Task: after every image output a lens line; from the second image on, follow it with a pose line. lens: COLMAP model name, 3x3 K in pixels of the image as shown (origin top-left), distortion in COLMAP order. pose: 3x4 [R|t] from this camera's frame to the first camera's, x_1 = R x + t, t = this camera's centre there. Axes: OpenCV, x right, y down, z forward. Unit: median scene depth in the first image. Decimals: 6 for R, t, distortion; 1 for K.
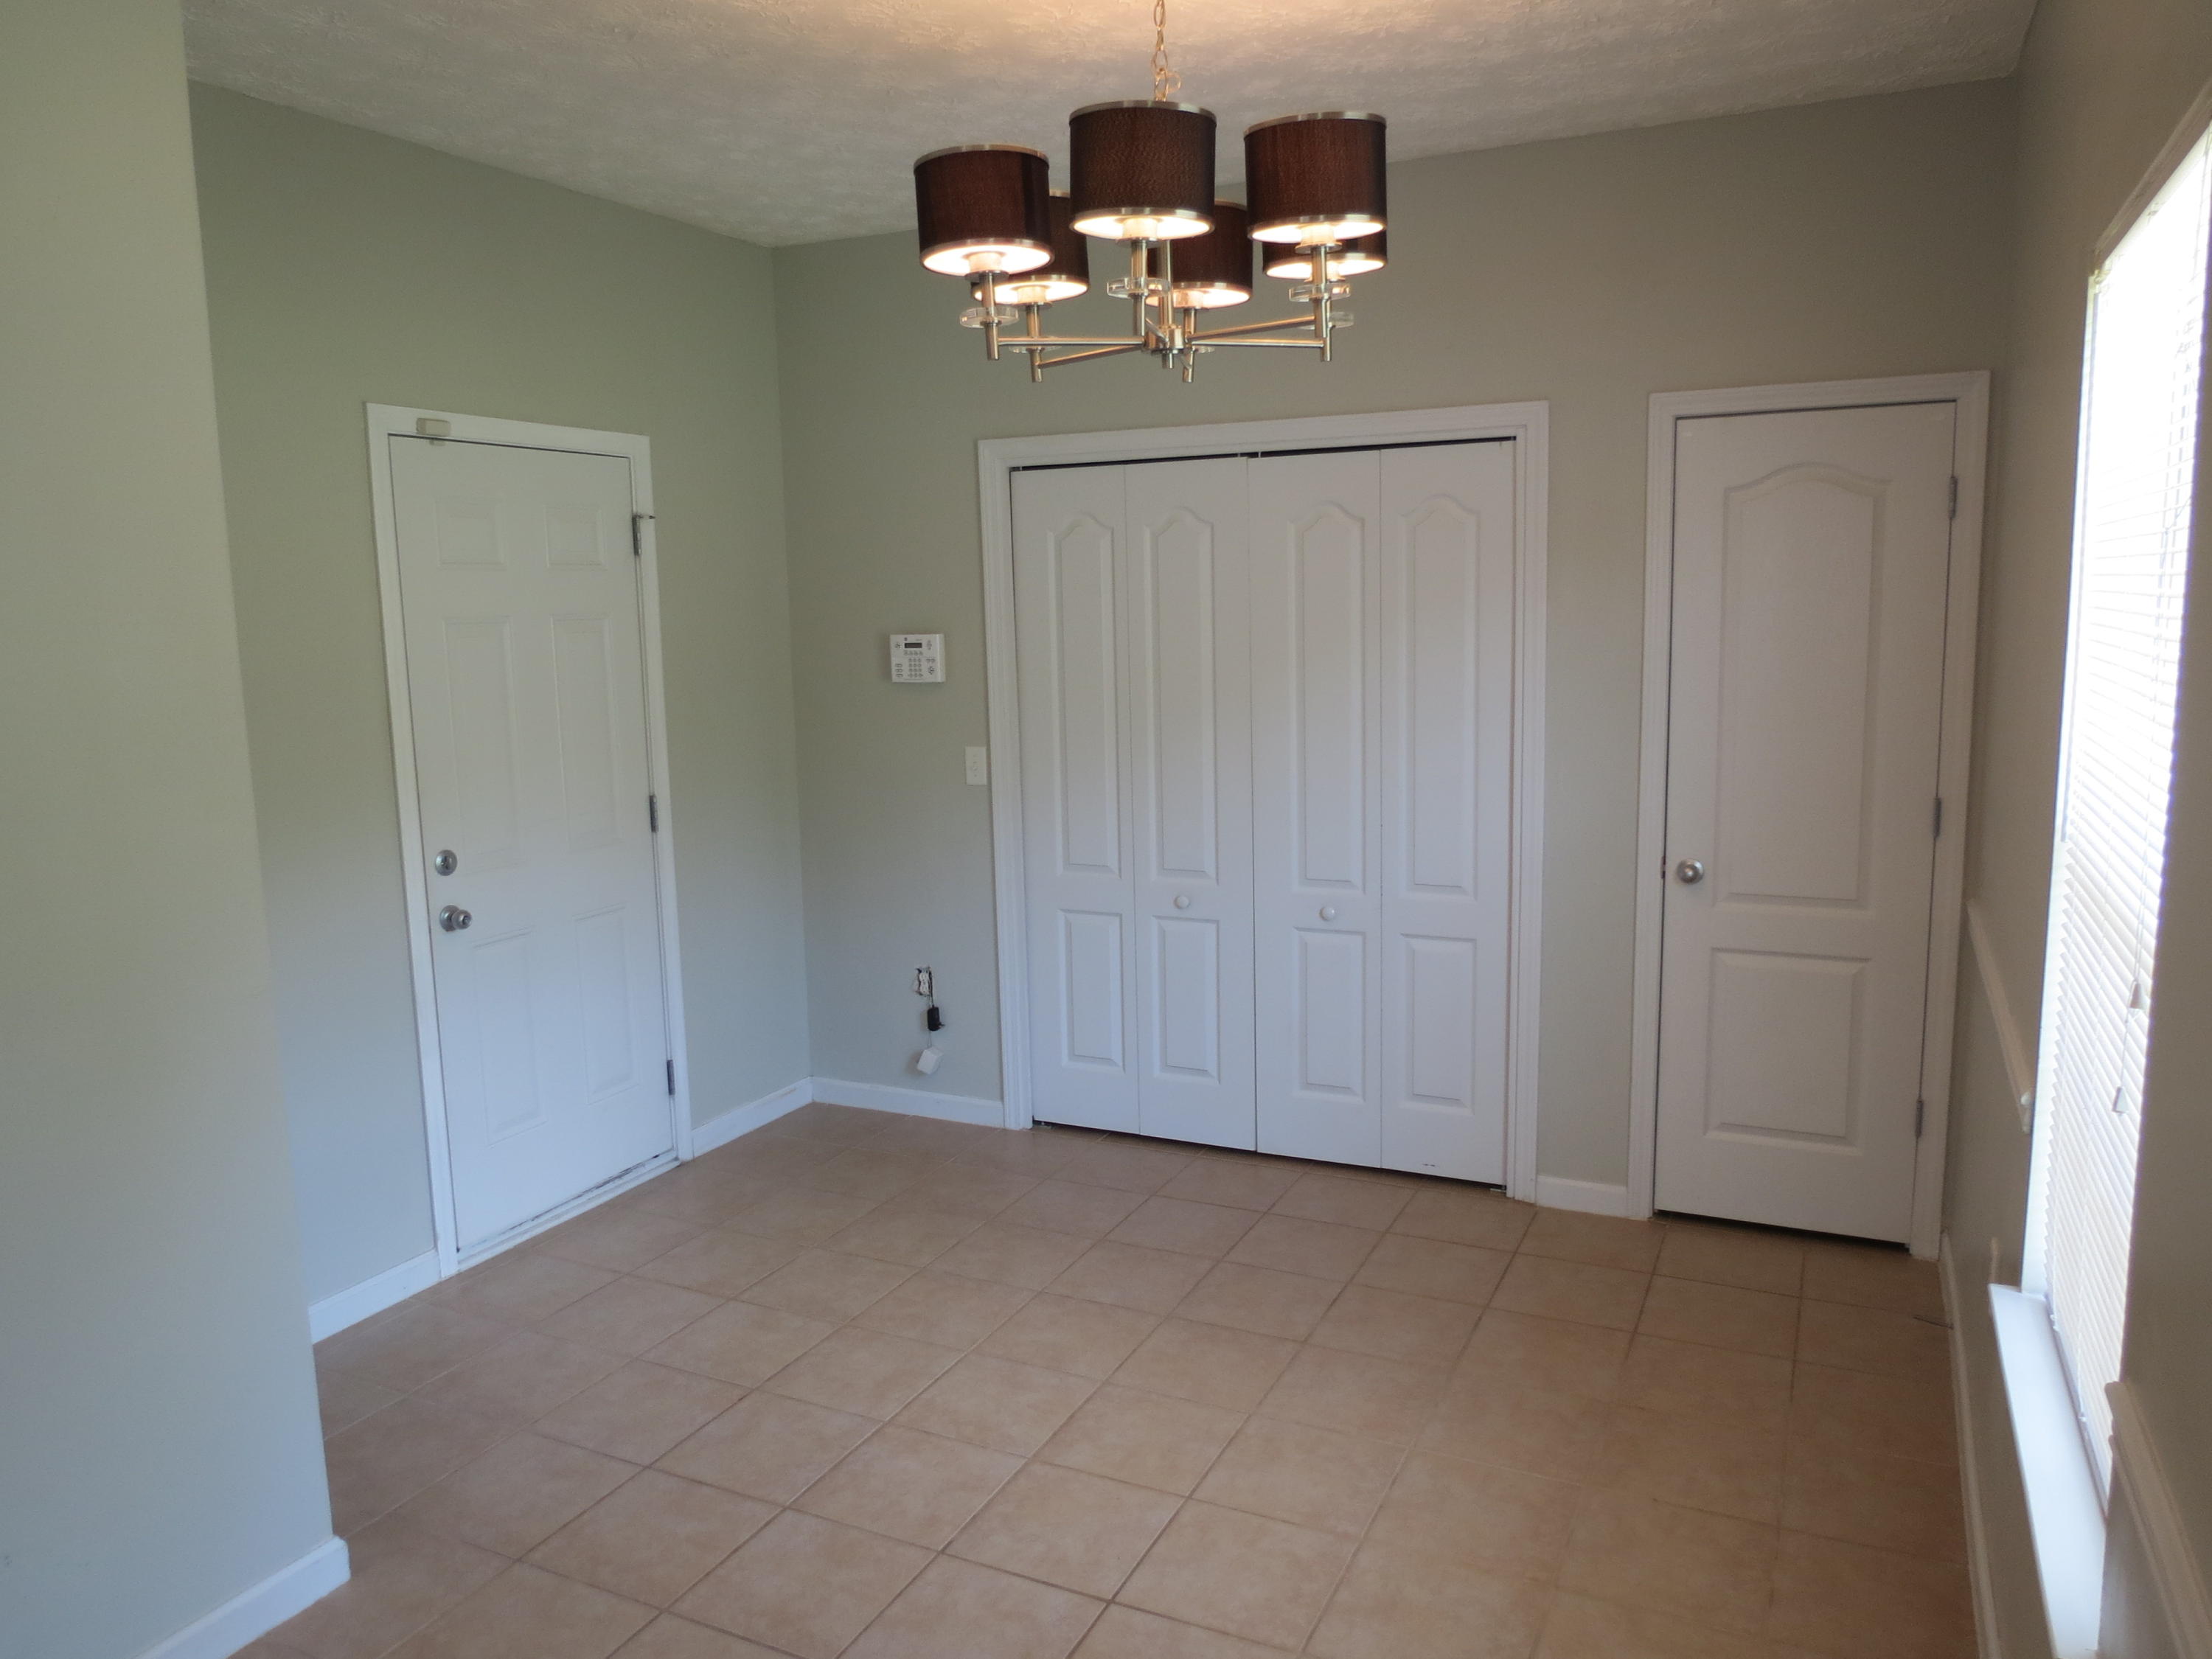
lens RADIAL K [[1575.3, 0, 1102.6], [0, 1575.3, 831.7], [0, 0, 1]] dist [-0.024232, 0.008615]
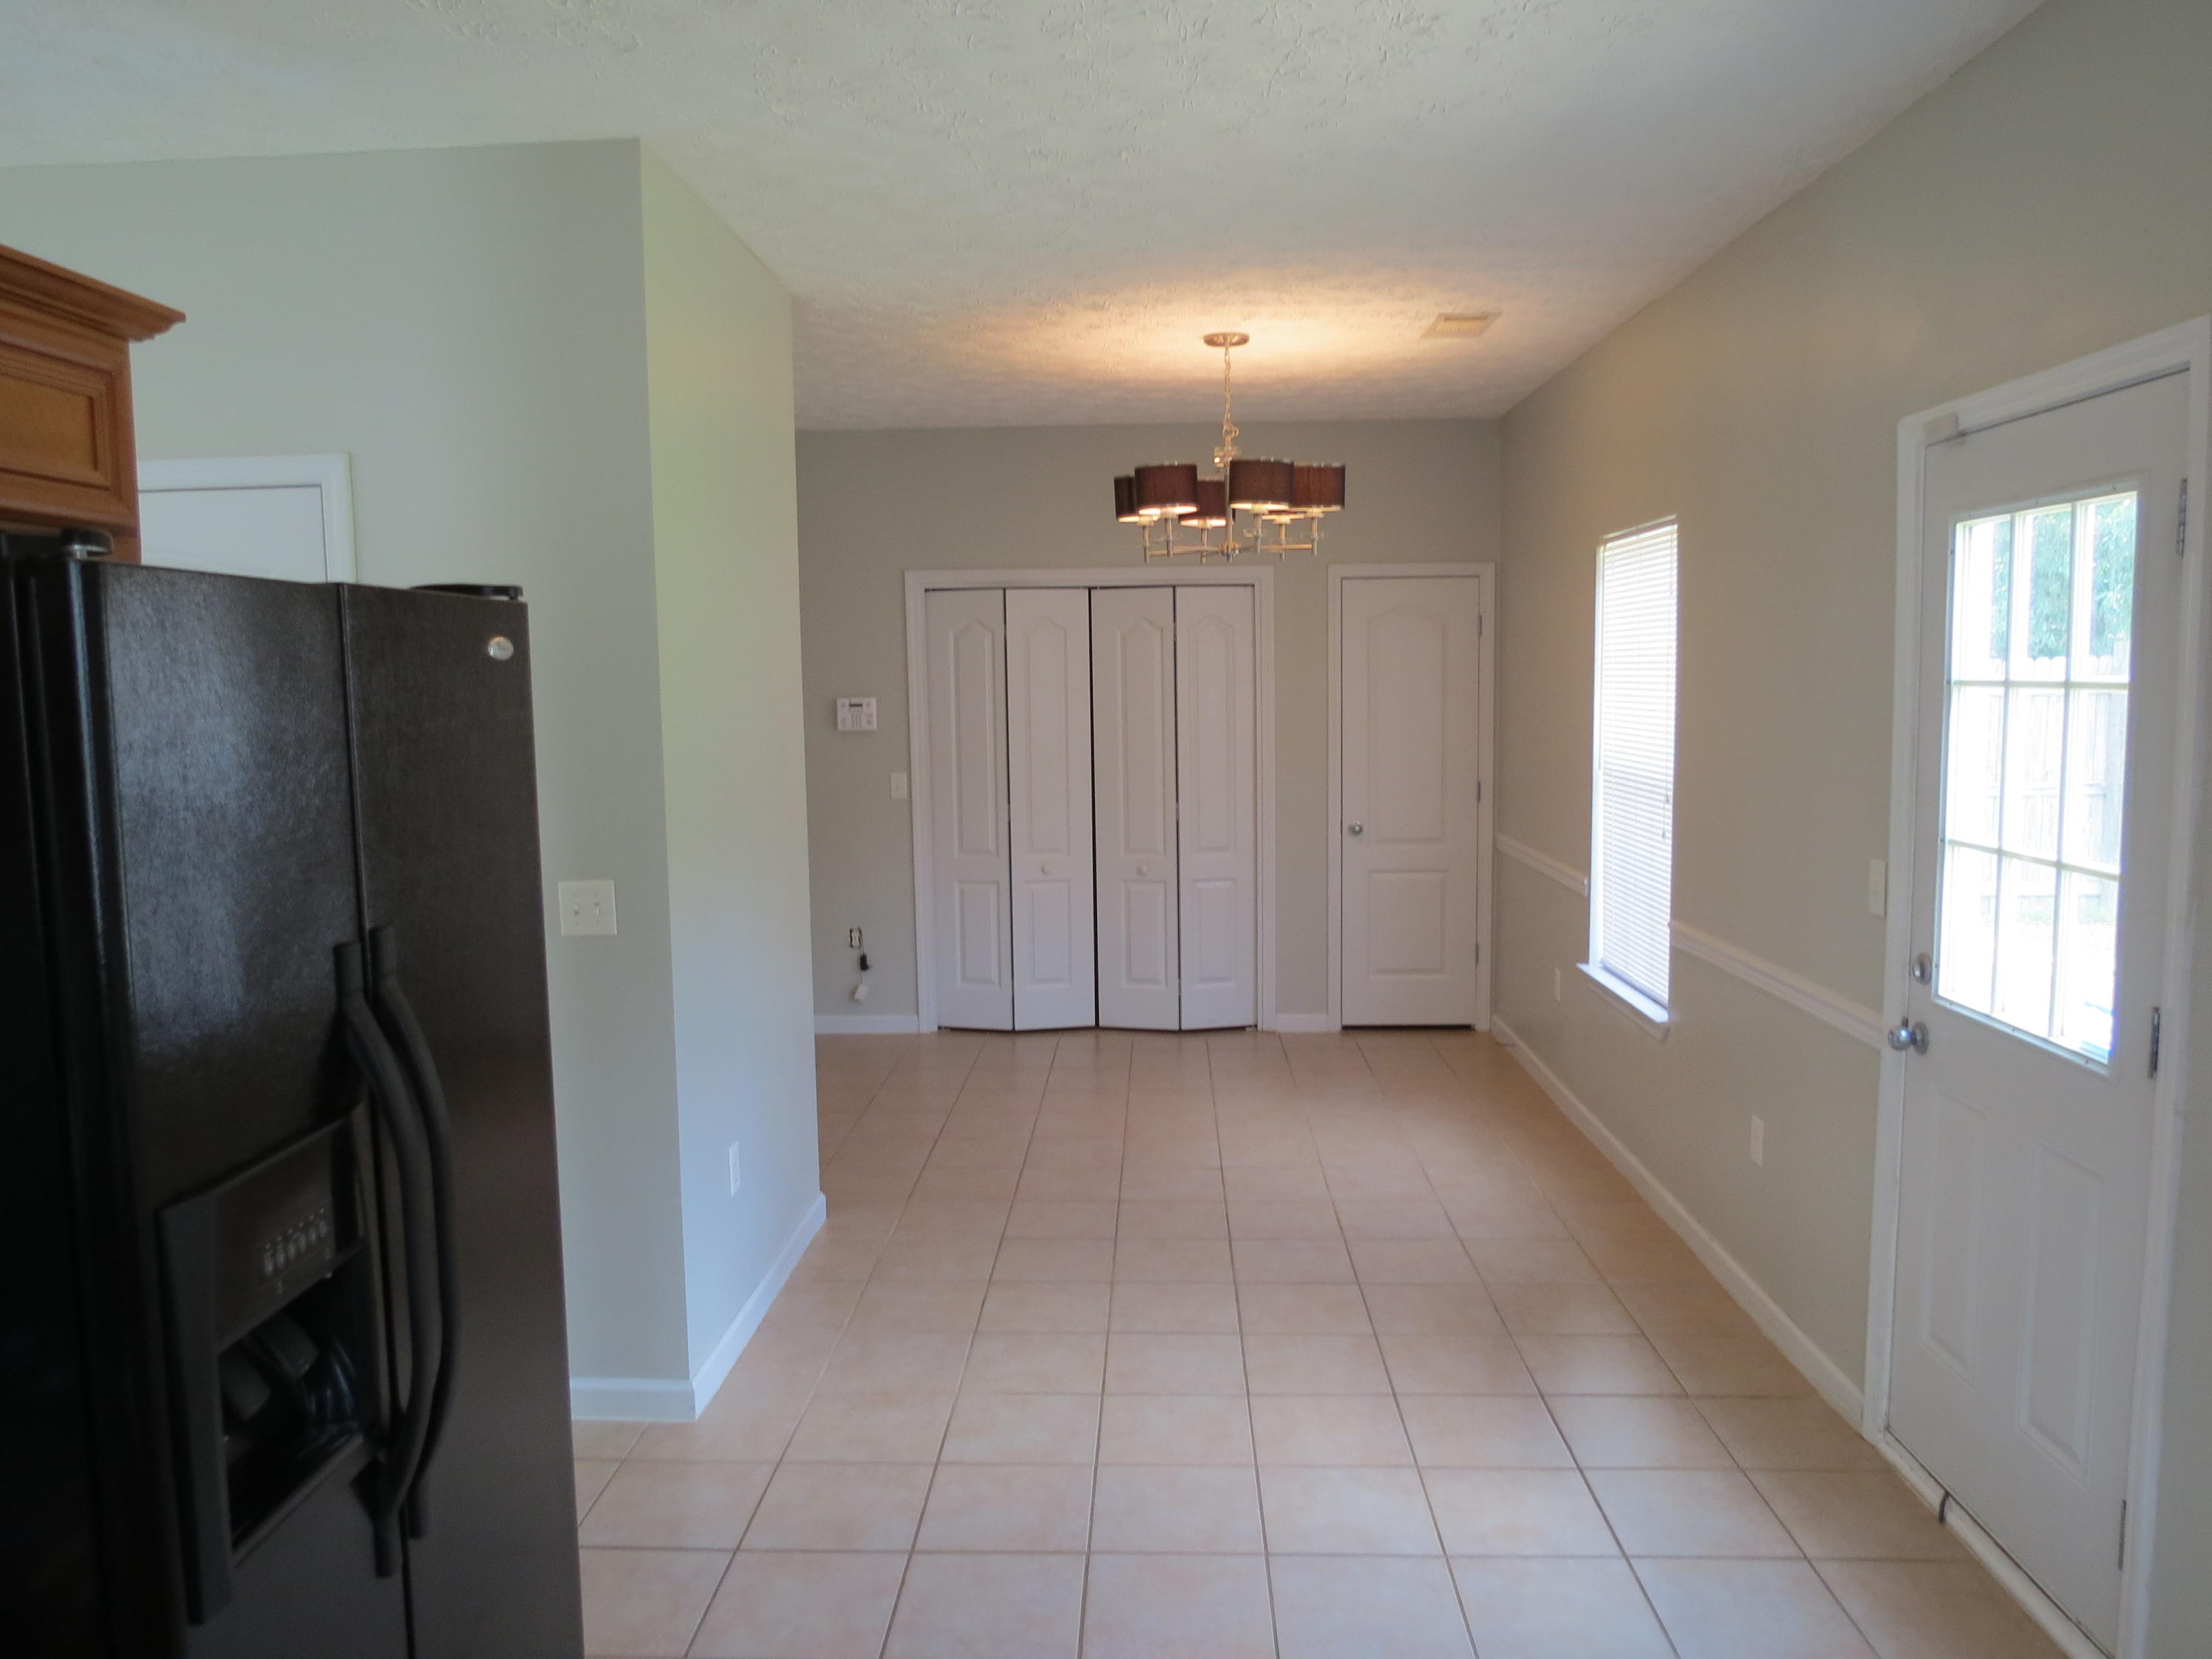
lens RADIAL K [[1575.3, 0, 1112.3], [0, 1575.3, 834.3], [0, 0, 1]] dist [-0.024232, 0.008615]
pose [[0.914979, -0.030388, 0.402356, -0.513259], [0.051725, 0.997766, -0.042270, 0.079535], [-0.400173, 0.059488, 0.914507, -0.452076]]
